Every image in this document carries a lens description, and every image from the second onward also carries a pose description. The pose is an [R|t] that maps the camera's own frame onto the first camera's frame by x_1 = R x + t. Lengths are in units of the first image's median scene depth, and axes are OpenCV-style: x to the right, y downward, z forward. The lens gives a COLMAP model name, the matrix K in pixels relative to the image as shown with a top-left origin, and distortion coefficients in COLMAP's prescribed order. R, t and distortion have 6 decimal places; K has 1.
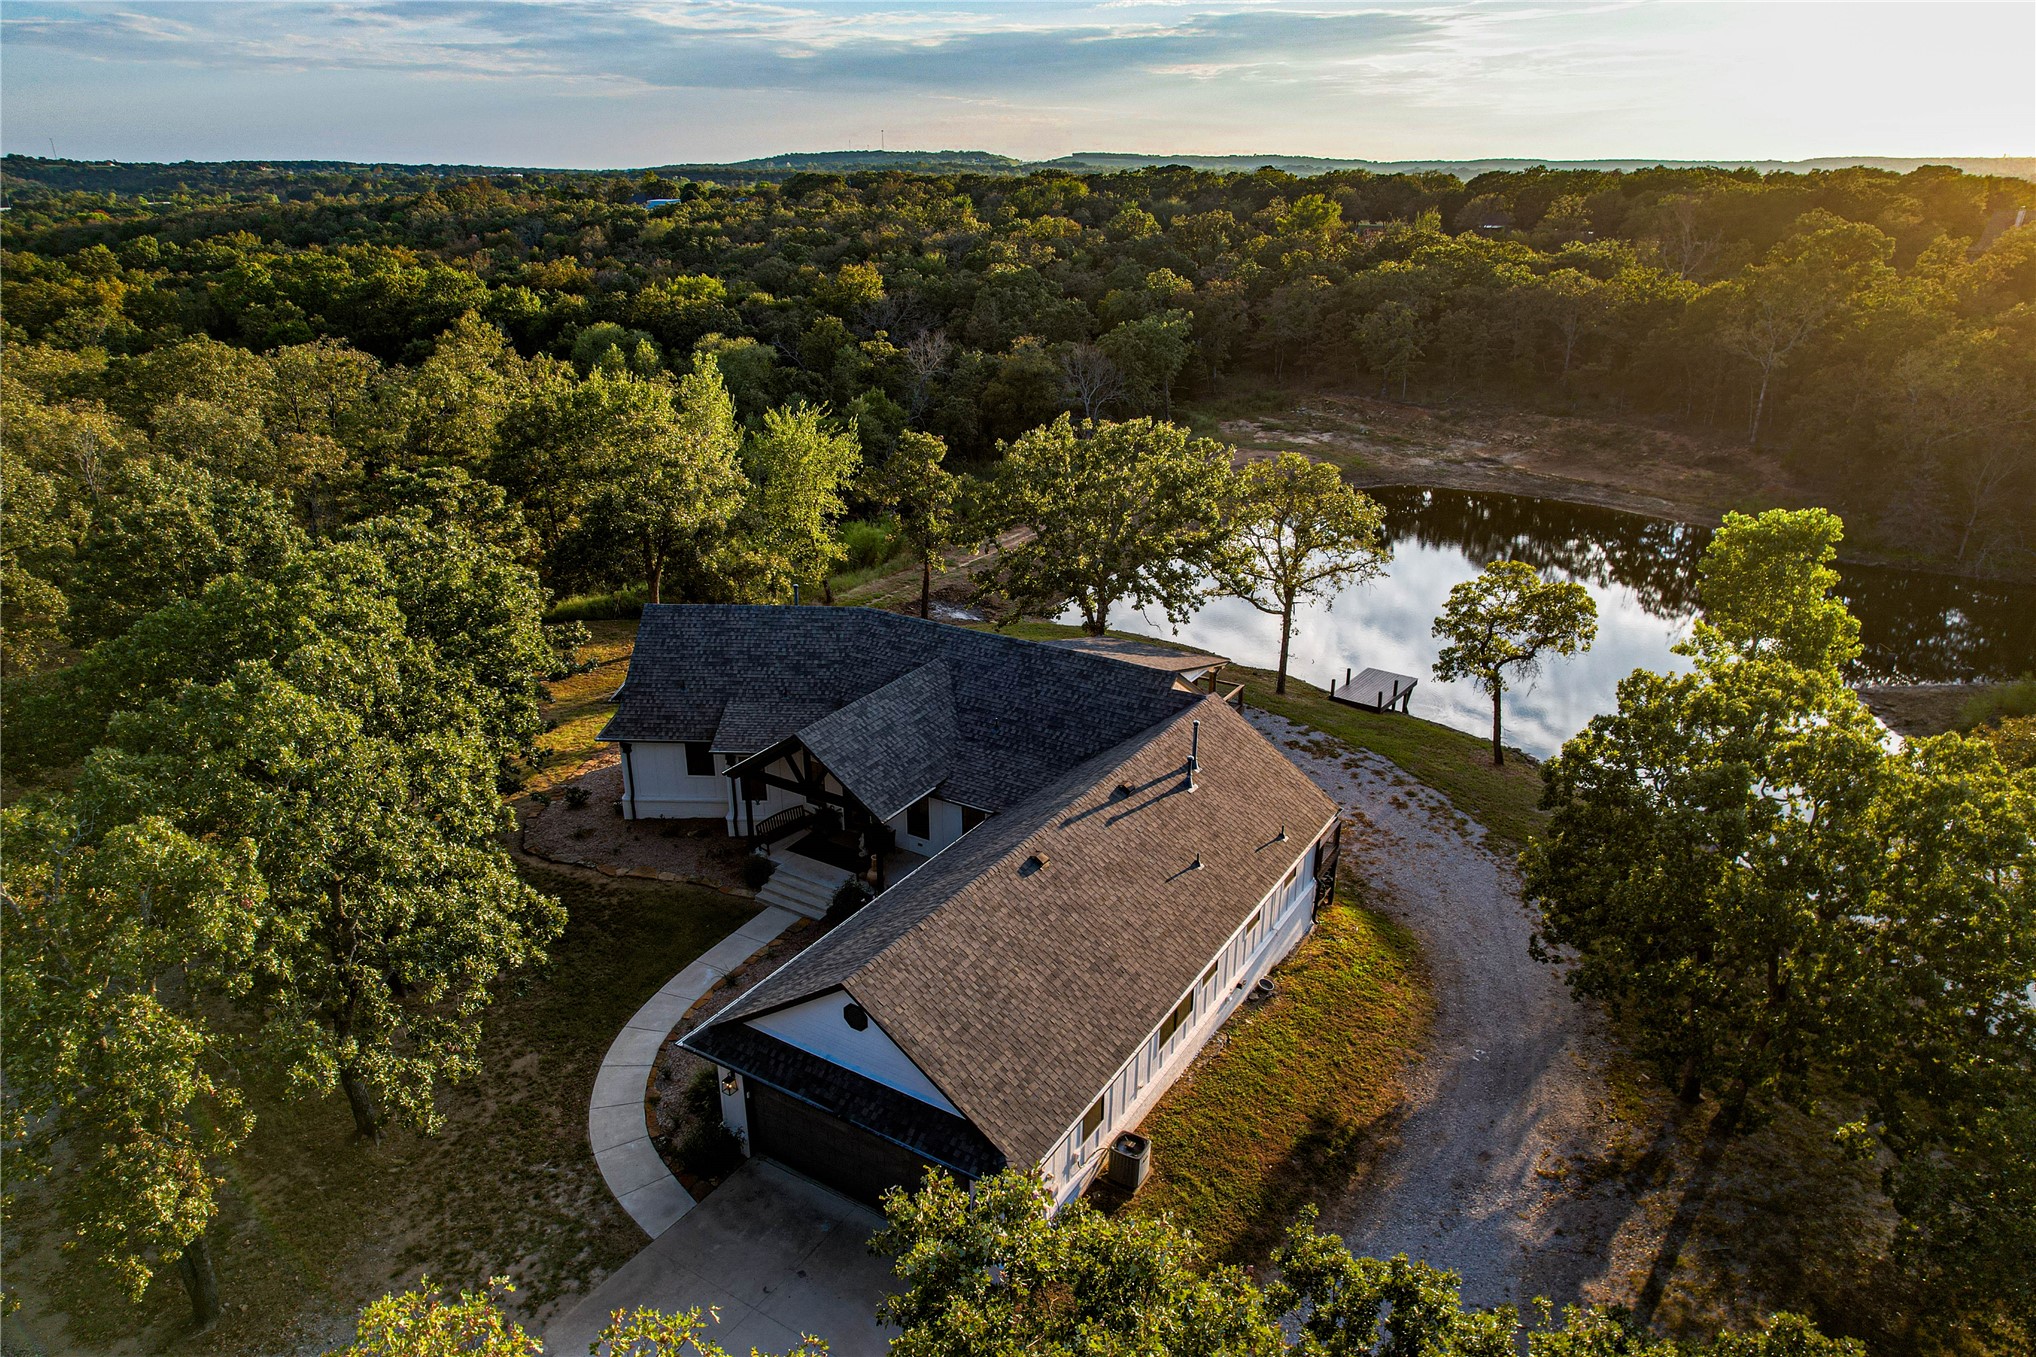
lens RADIAL K [[1365.0, 0, 1018.0], [0, 1365.0, 678.5], [0, 0, 1]] dist [-0.089756, 0.088678]
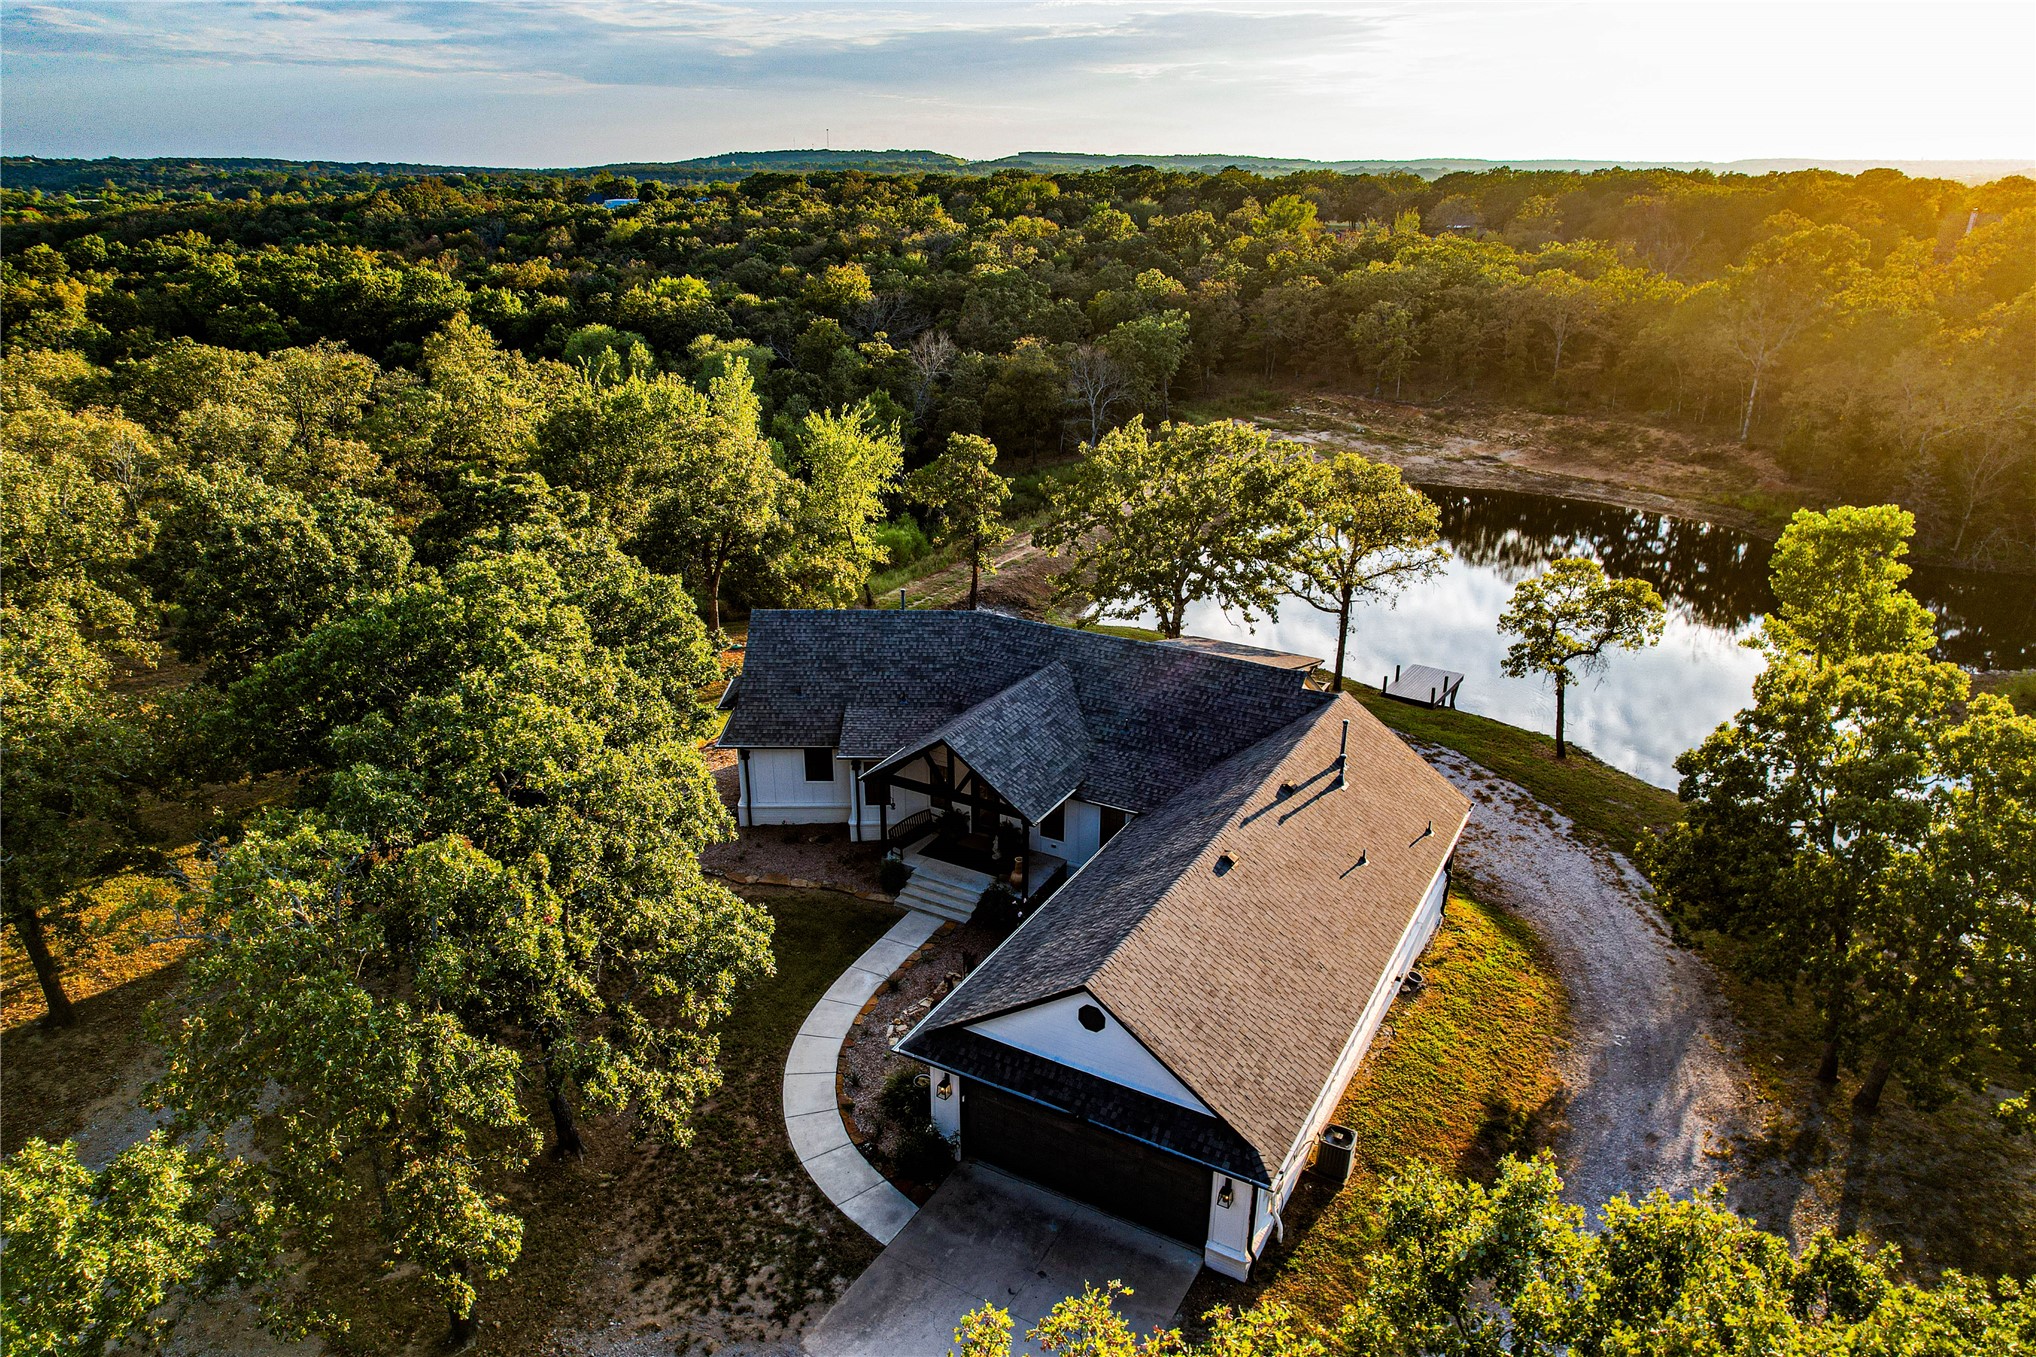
lens RADIAL K [[1365.0, 0, 1018.0], [0, 1365.0, 678.5], [0, 0, 1]] dist [-0.089756, 0.088678]
pose [[0.999126, -0.012720, 0.039818, -0.104437], [0.012692, 0.999919, 0.000974, -0.002581], [-0.039827, -0.000468, 0.999206, -0.003886]]
